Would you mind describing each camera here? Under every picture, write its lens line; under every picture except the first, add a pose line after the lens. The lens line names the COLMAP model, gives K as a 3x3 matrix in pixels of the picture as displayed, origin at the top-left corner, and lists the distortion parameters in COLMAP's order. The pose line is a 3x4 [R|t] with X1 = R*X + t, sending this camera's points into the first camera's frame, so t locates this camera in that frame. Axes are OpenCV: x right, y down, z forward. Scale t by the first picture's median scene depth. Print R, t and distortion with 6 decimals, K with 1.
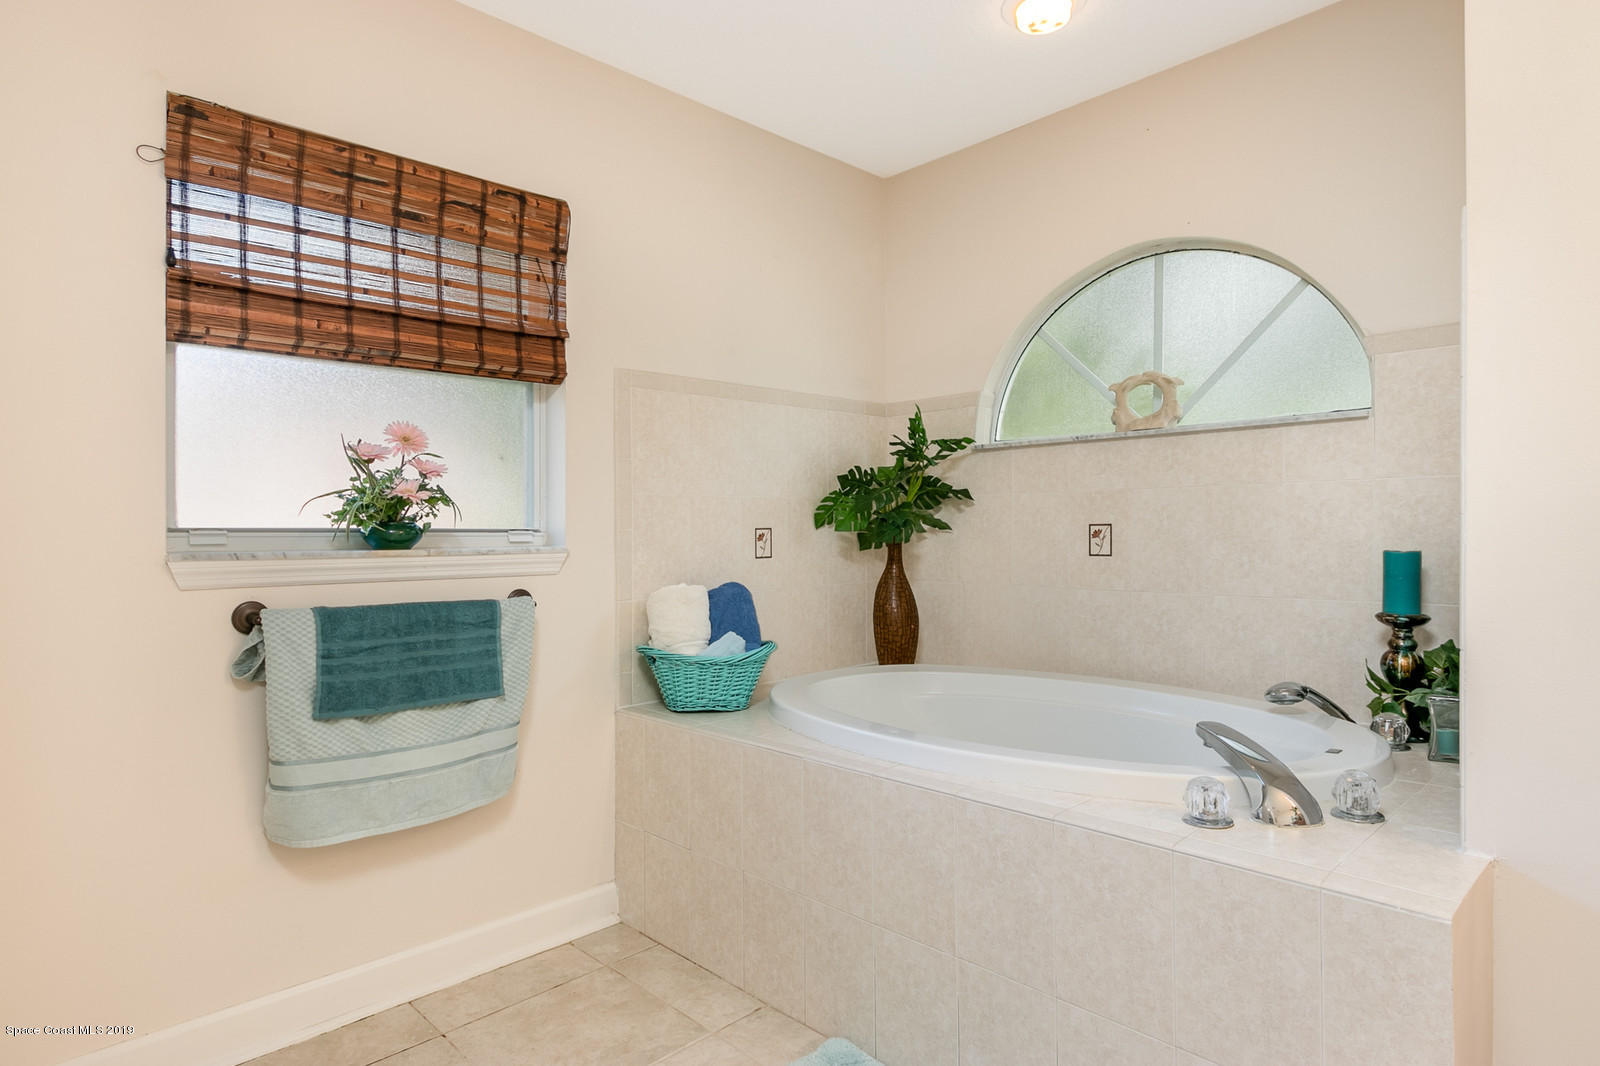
lens RADIAL K [[874.9, 0, 785.6], [0, 874.9, 536.3], [0, 0, 1]] dist [0.005272, -0.000086]
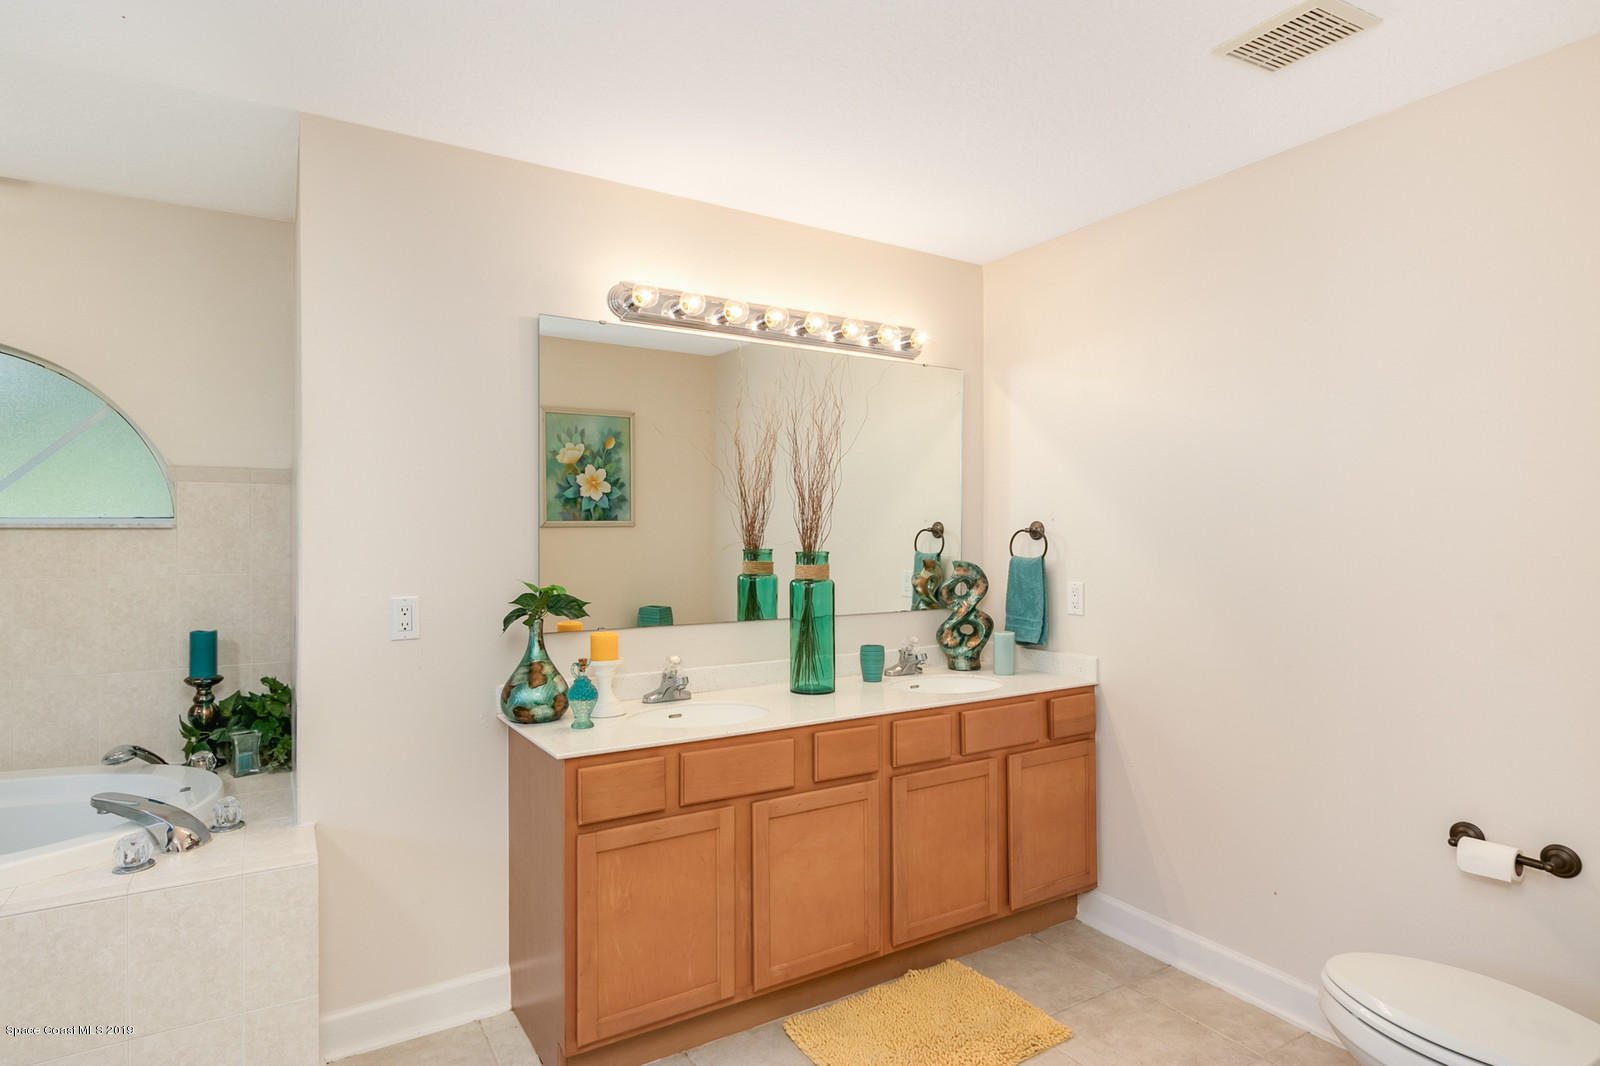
lens RADIAL K [[874.9, 0, 785.6], [0, 874.9, 536.3], [0, 0, 1]] dist [0.005272, -0.000086]
pose [[0.208282, 0.005254, 0.978055, -0.455286], [0.001904, 0.999981, -0.005777, -0.122786], [-0.978067, 0.003065, 0.208268, -0.180088]]
